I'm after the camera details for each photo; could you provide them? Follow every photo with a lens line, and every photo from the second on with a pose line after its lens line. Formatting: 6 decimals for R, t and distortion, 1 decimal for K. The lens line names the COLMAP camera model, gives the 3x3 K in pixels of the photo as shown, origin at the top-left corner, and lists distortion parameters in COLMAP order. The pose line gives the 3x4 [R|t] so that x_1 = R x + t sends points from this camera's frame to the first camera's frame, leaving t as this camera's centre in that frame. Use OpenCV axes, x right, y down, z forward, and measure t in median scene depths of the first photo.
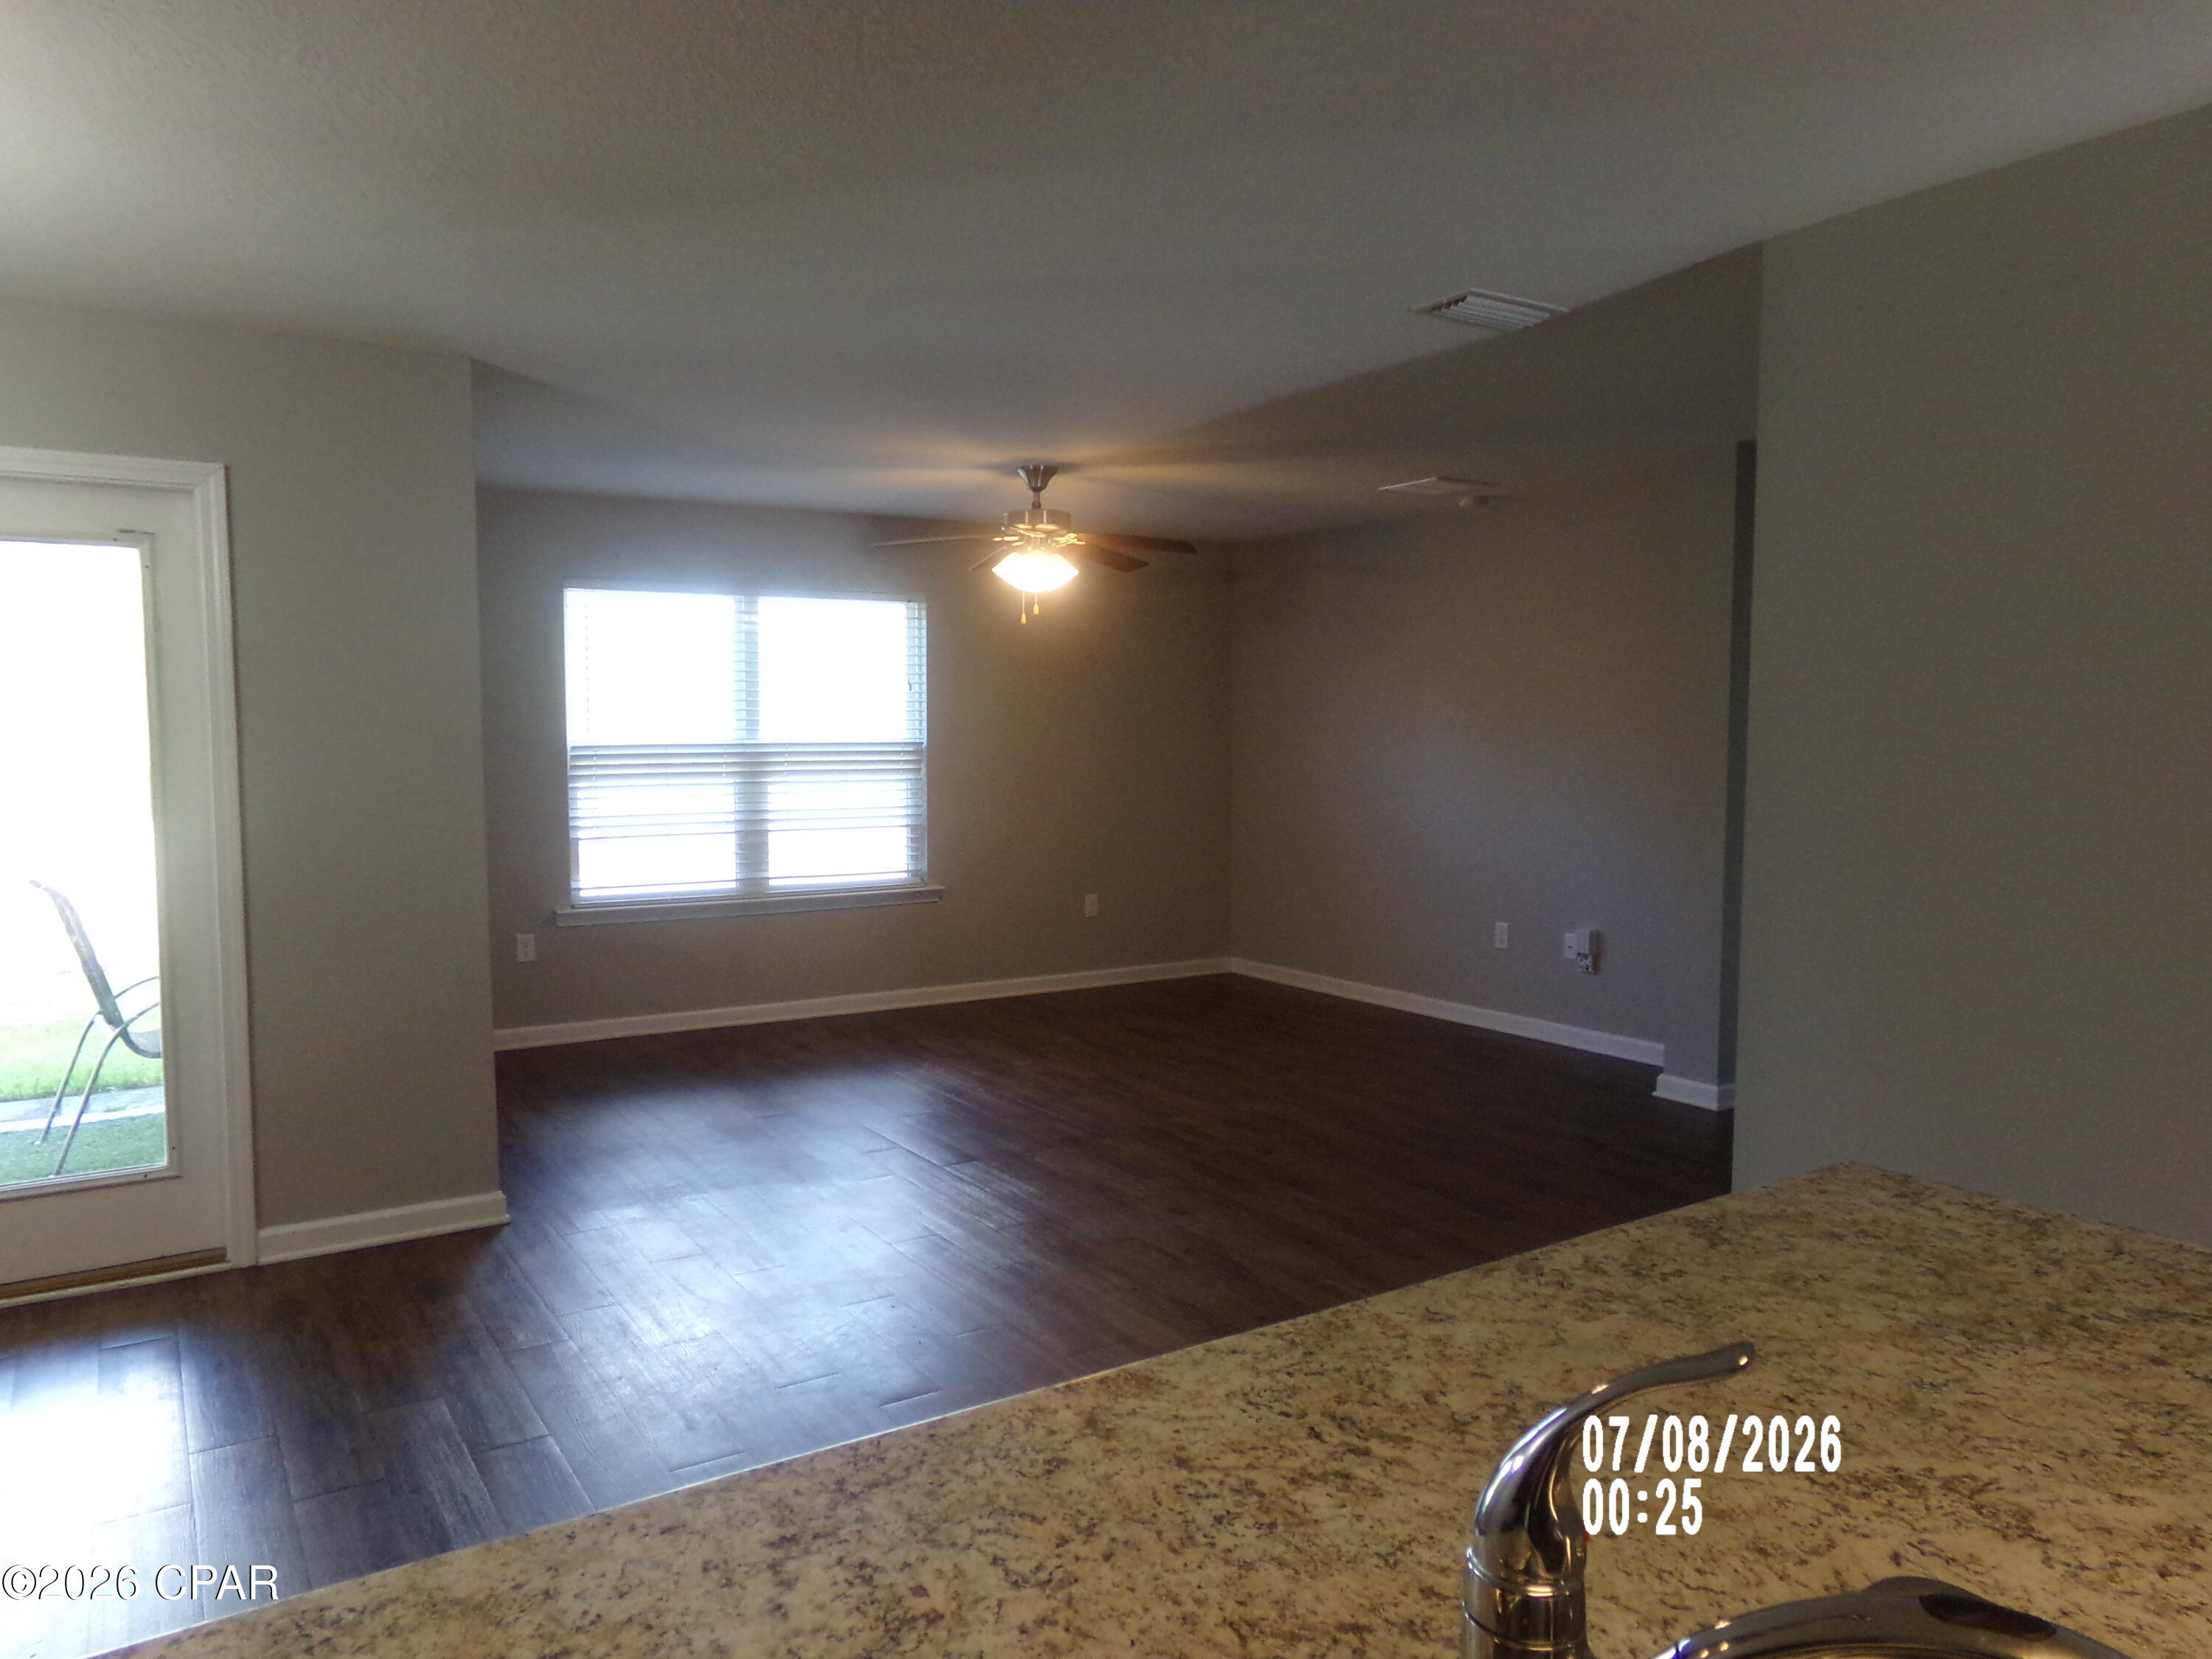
lens RADIAL K [[1505.1, 0, 1105.8], [0, 1505.1, 832.4], [0, 0, 1]] dist [-0.027574, 0.008982]
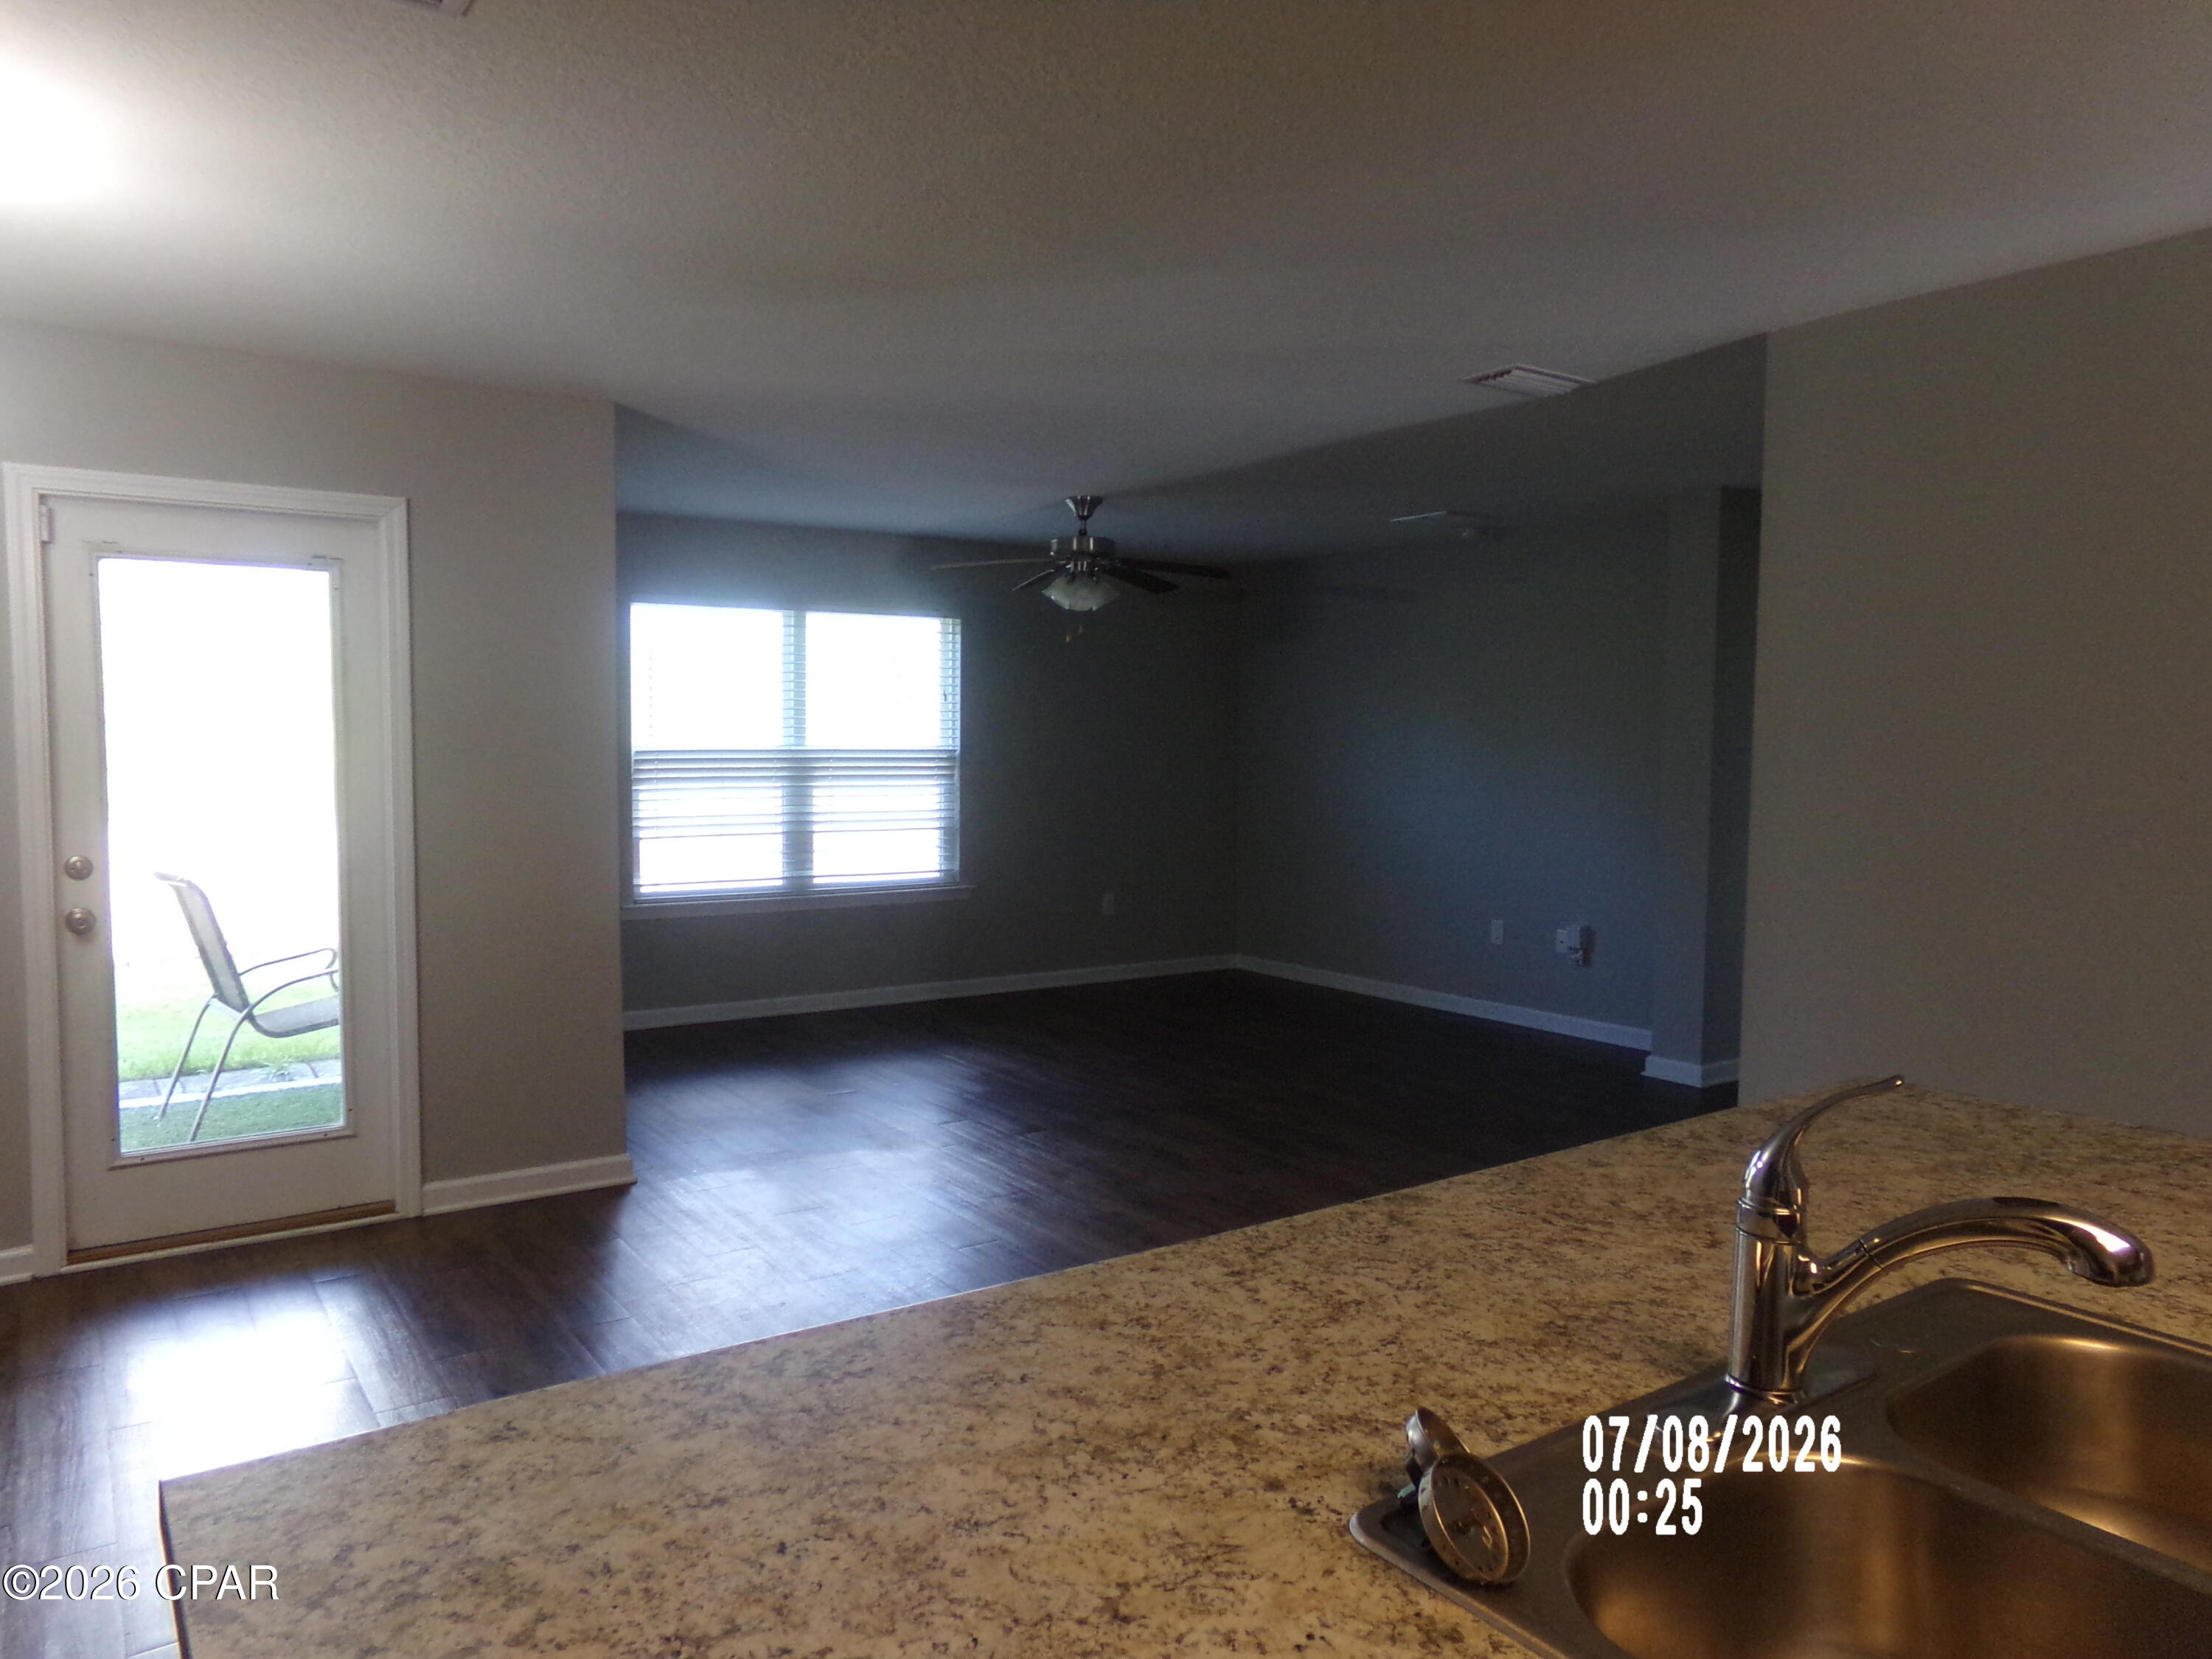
lens RADIAL K [[1505.1, 0, 1107.5], [0, 1505.1, 833.4], [0, 0, 1]] dist [-0.027574, 0.008982]
pose [[0.999409, 0.005327, 0.033970, -0.098220], [-0.005169, 0.999975, -0.004729, 0.007360], [-0.033995, 0.004551, 0.999412, -0.132824]]
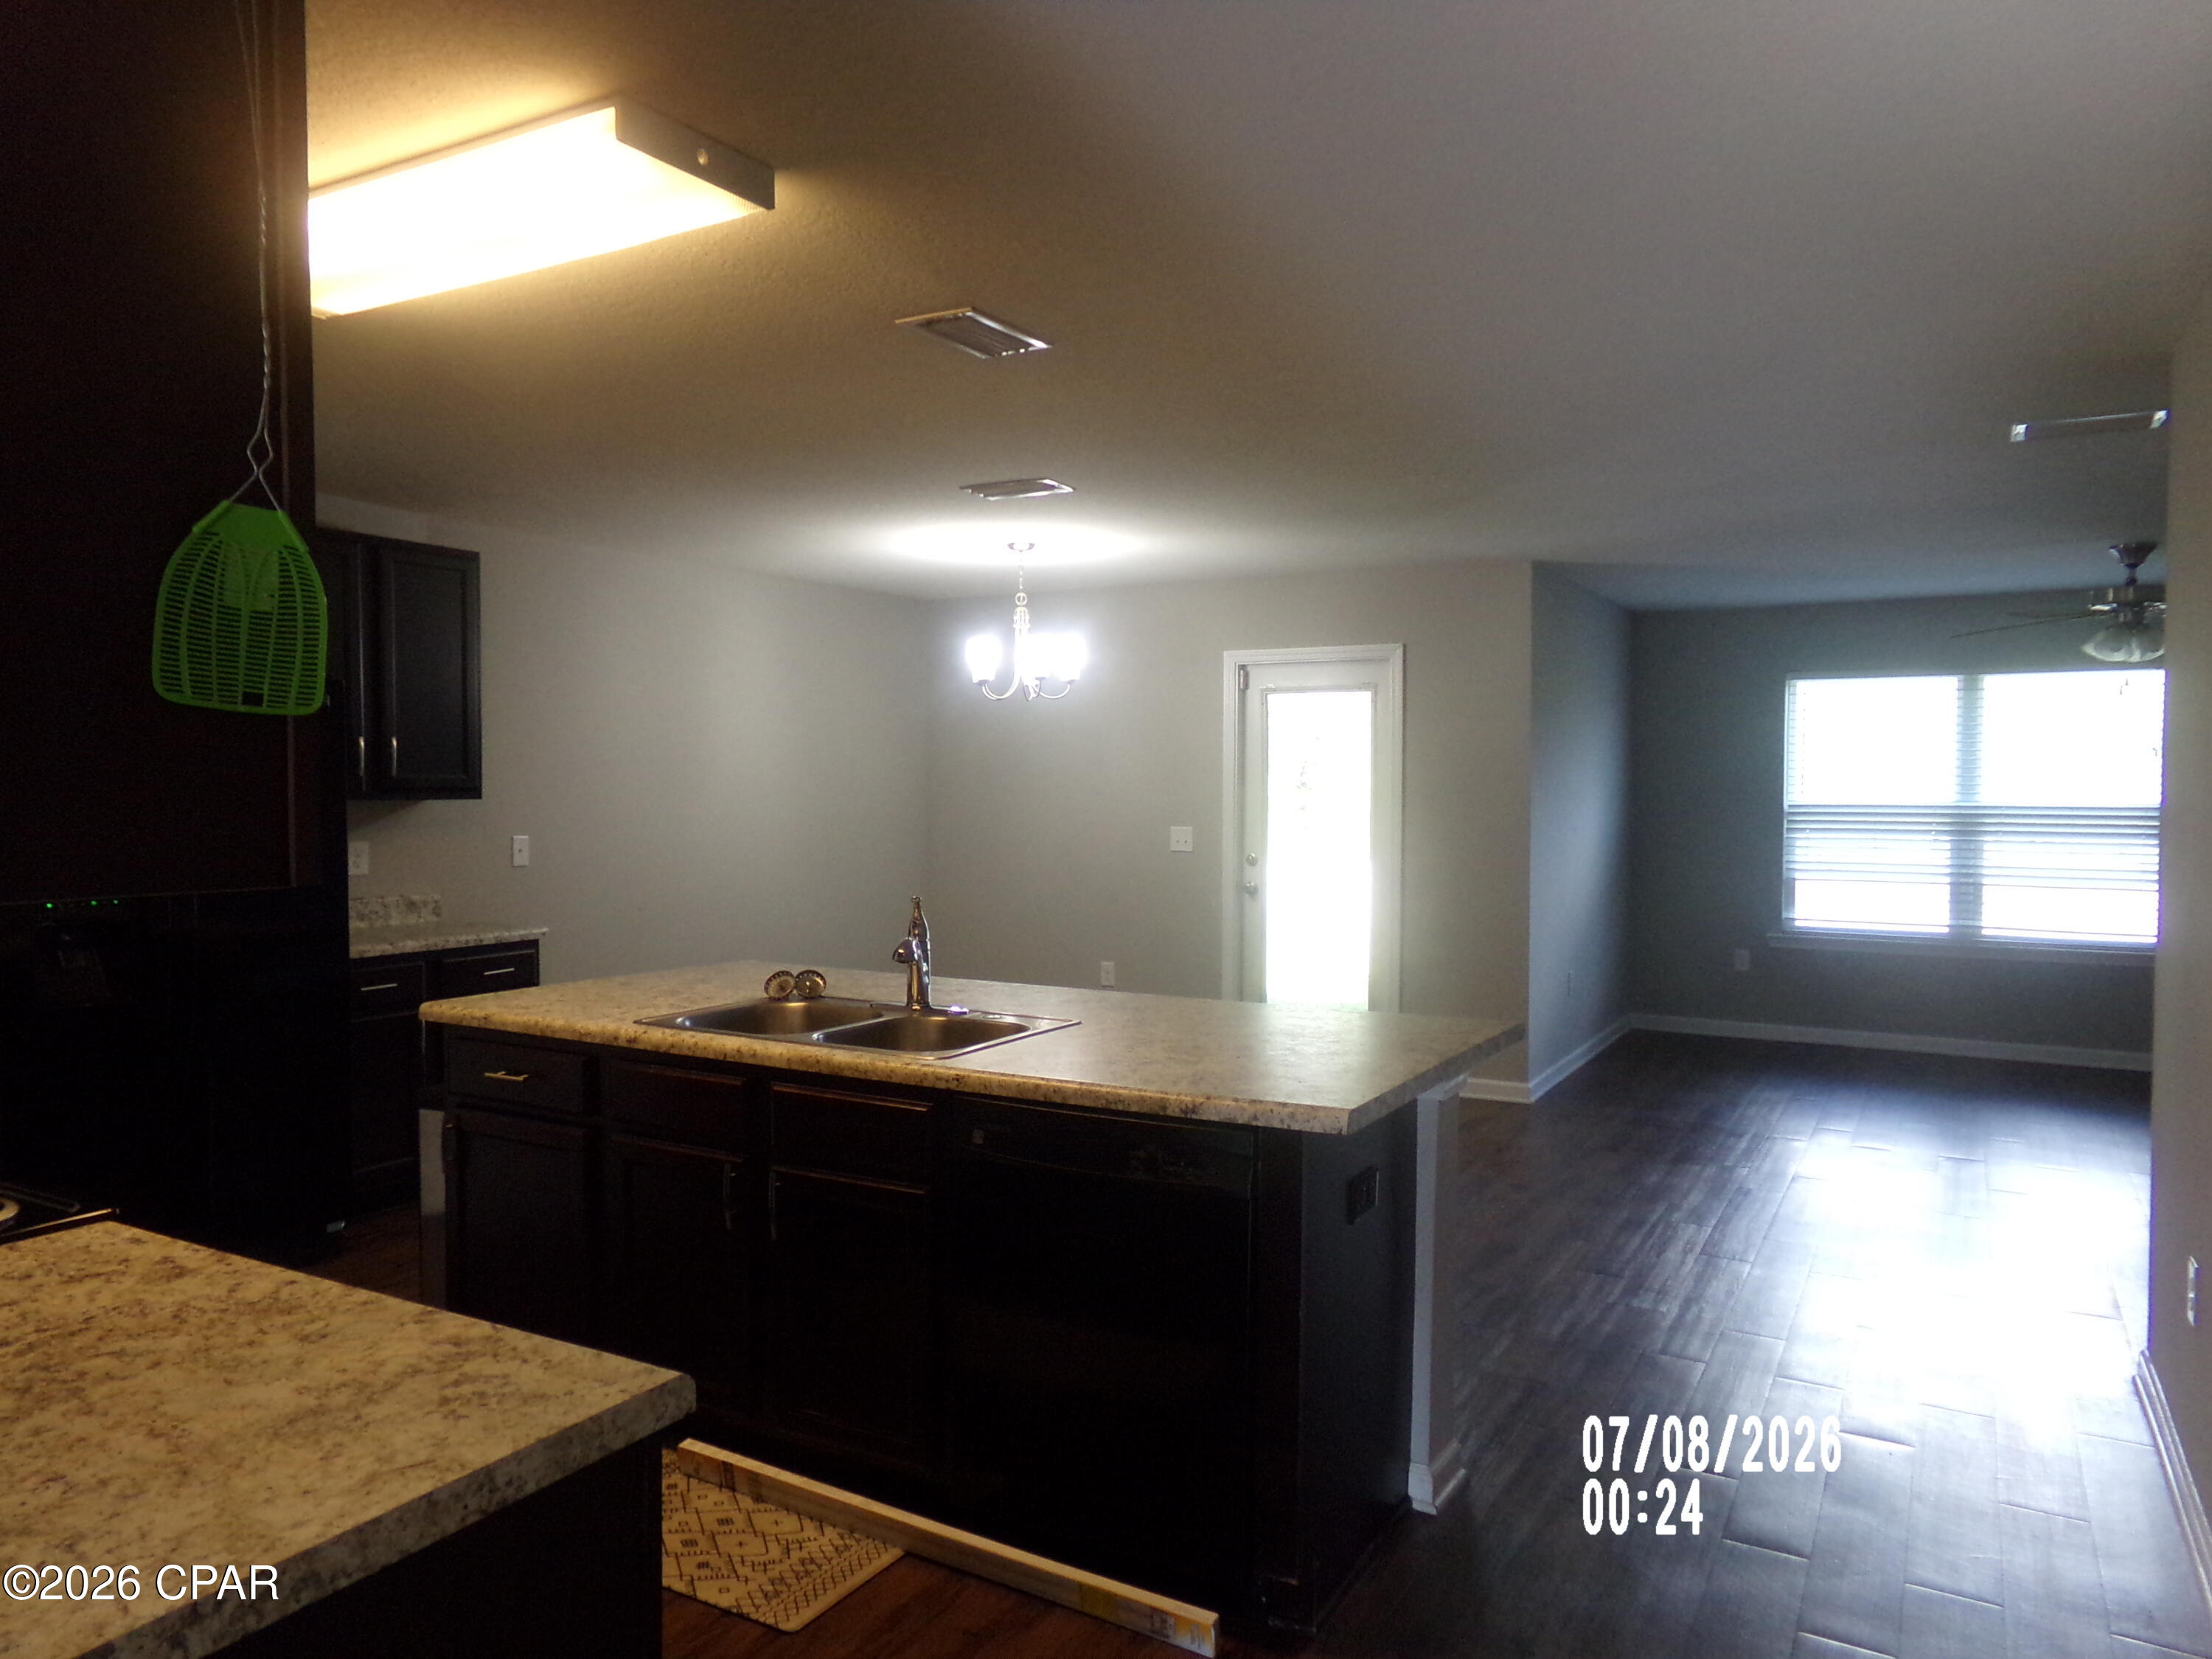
lens RADIAL K [[1505.1, 0, 1104.9], [0, 1505.1, 836.2], [0, 0, 1]] dist [-0.027574, 0.008982]
pose [[0.464989, 0.032582, -0.884716, 0.836699], [-0.067058, 0.997748, 0.001501, 0.009463], [0.882773, 0.058629, 0.466127, -0.158356]]
